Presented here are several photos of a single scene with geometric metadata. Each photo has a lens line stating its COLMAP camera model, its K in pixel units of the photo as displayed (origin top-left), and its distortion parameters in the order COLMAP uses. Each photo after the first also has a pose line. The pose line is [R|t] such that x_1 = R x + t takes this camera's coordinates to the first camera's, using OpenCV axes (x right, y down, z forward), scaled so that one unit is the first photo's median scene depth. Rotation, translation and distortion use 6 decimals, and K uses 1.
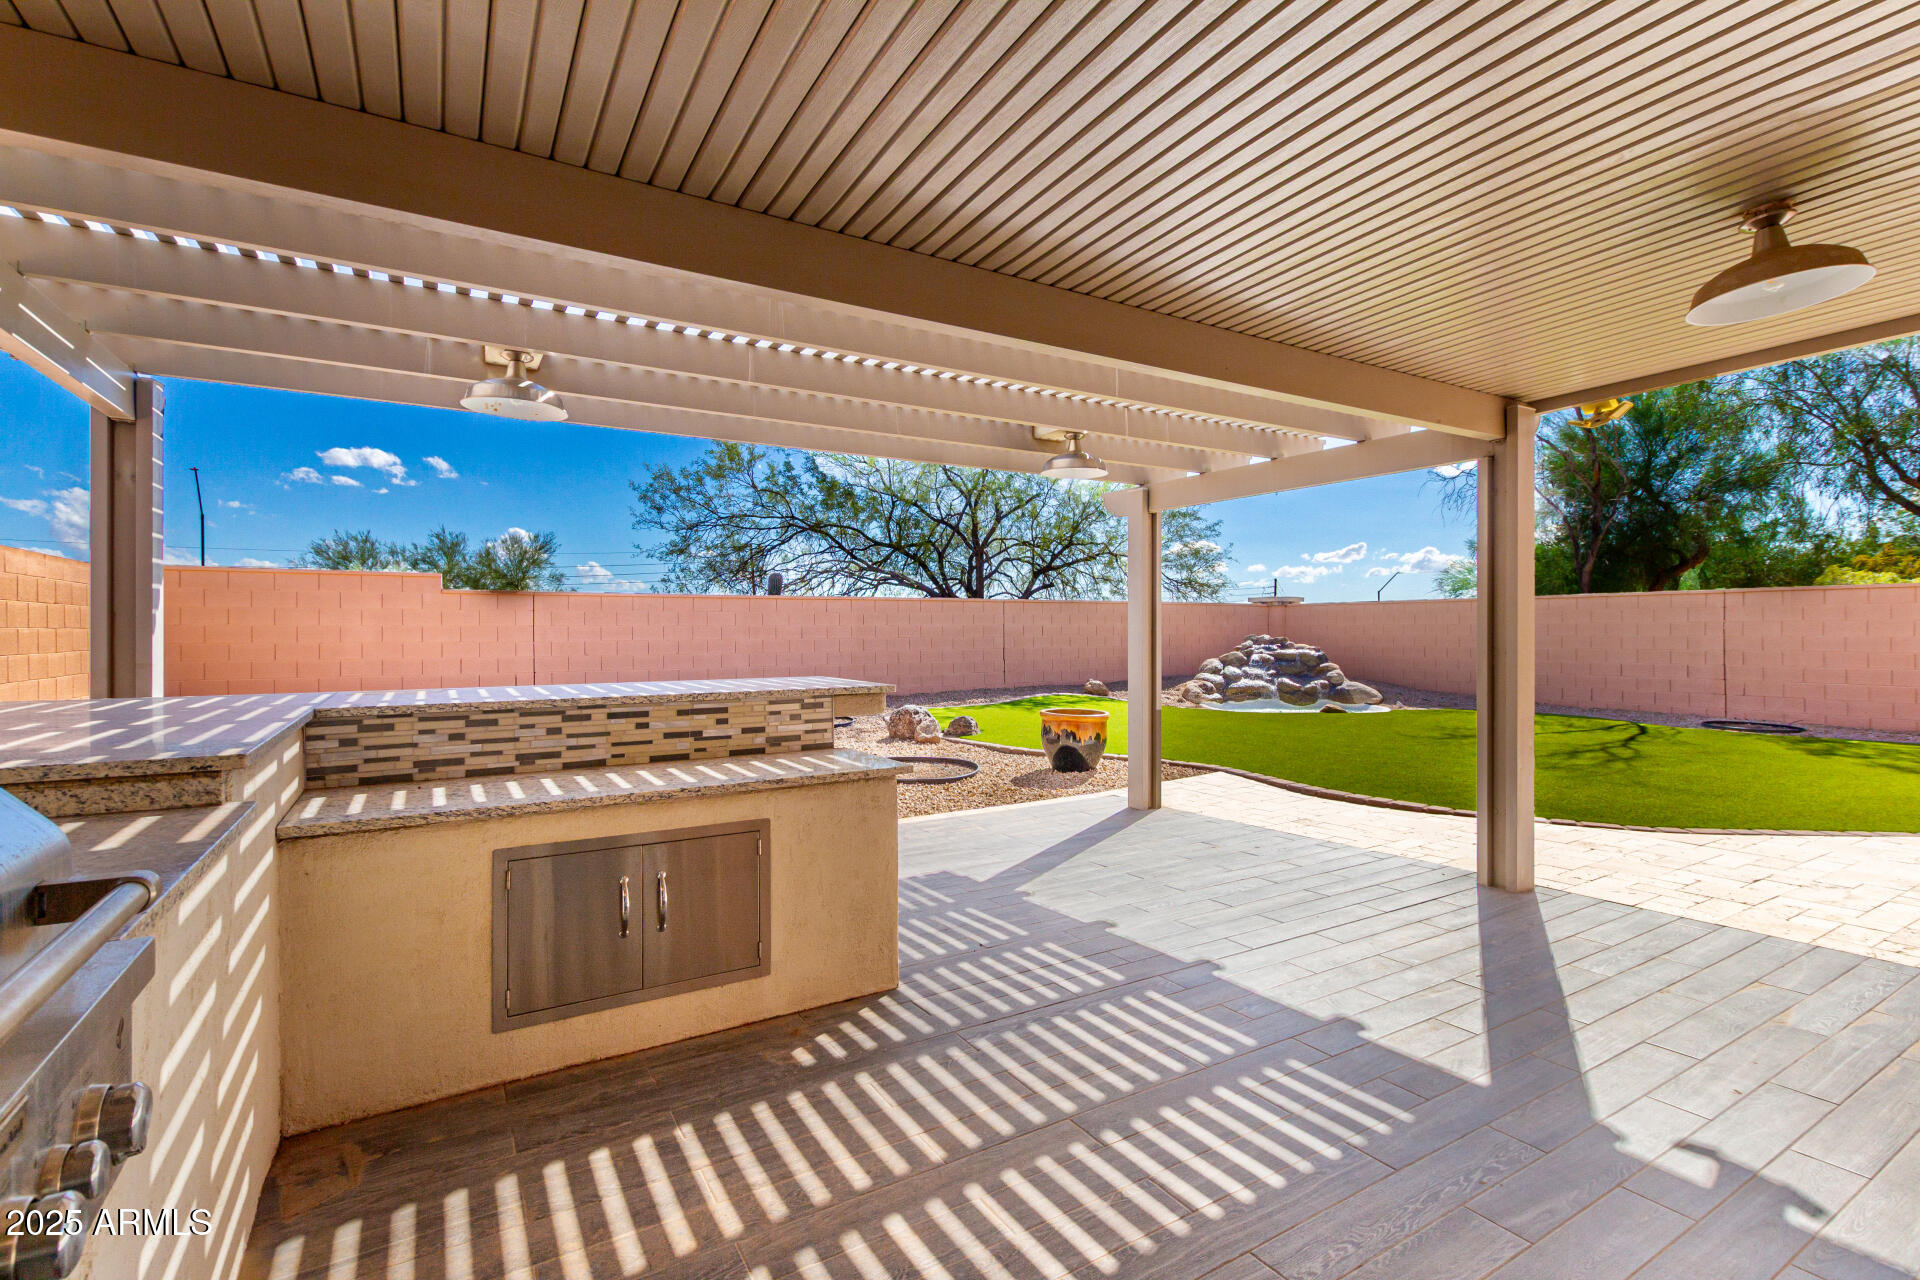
lens RADIAL K [[867.4, 0, 962.6], [0, 867.4, 635.1], [0, 0, 1]] dist [0.001697, -0.000558]
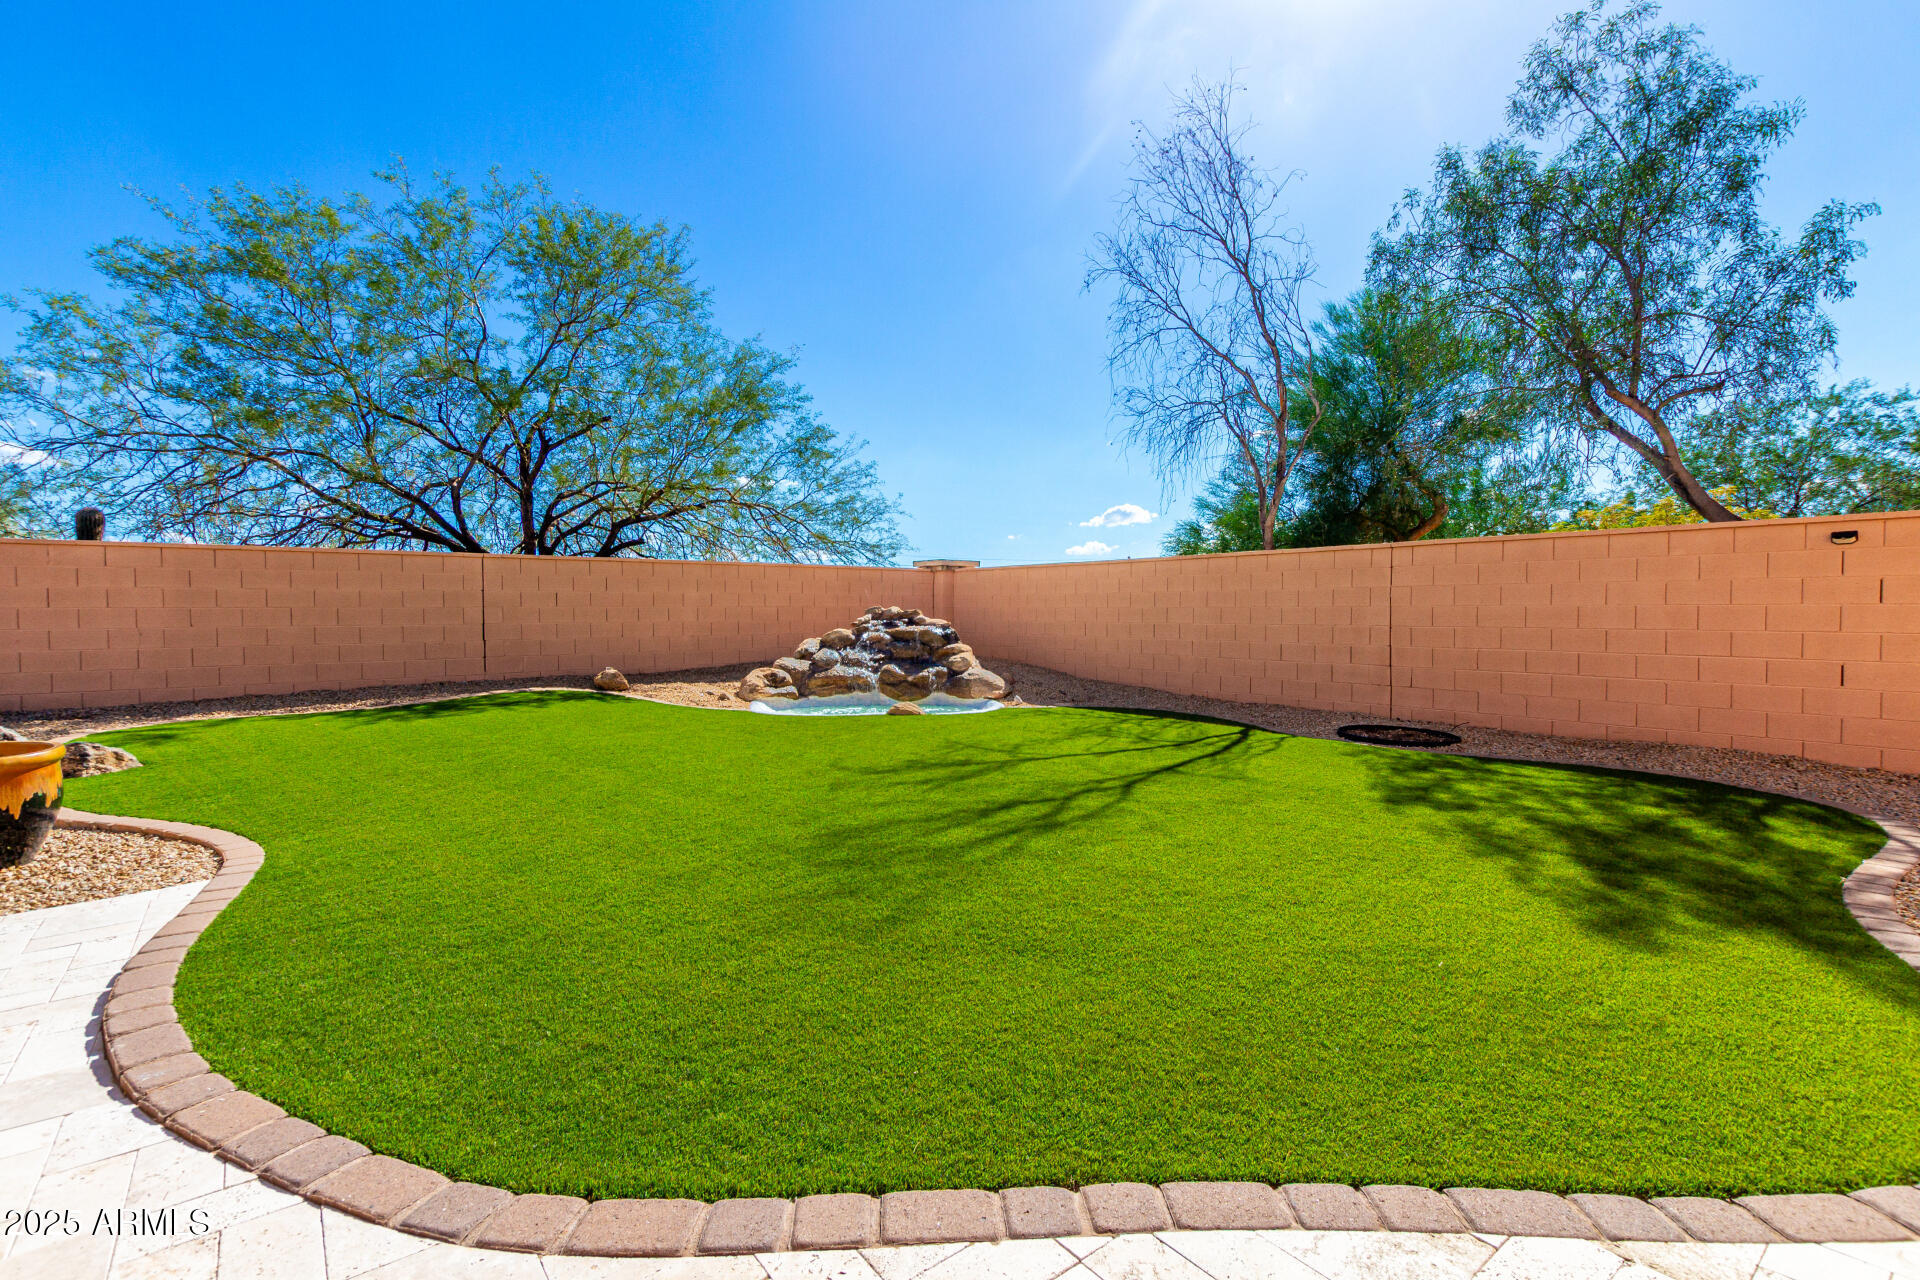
lens RADIAL K [[867.4, 0, 962.6], [0, 867.4, 635.1], [0, 0, 1]] dist [0.001697, -0.000558]
pose [[0.991341, -0.004668, 0.131228, 0.332678], [0.000935, 0.999593, 0.028497, 0.003094], [-0.131307, -0.028128, 0.990943, 0.252413]]
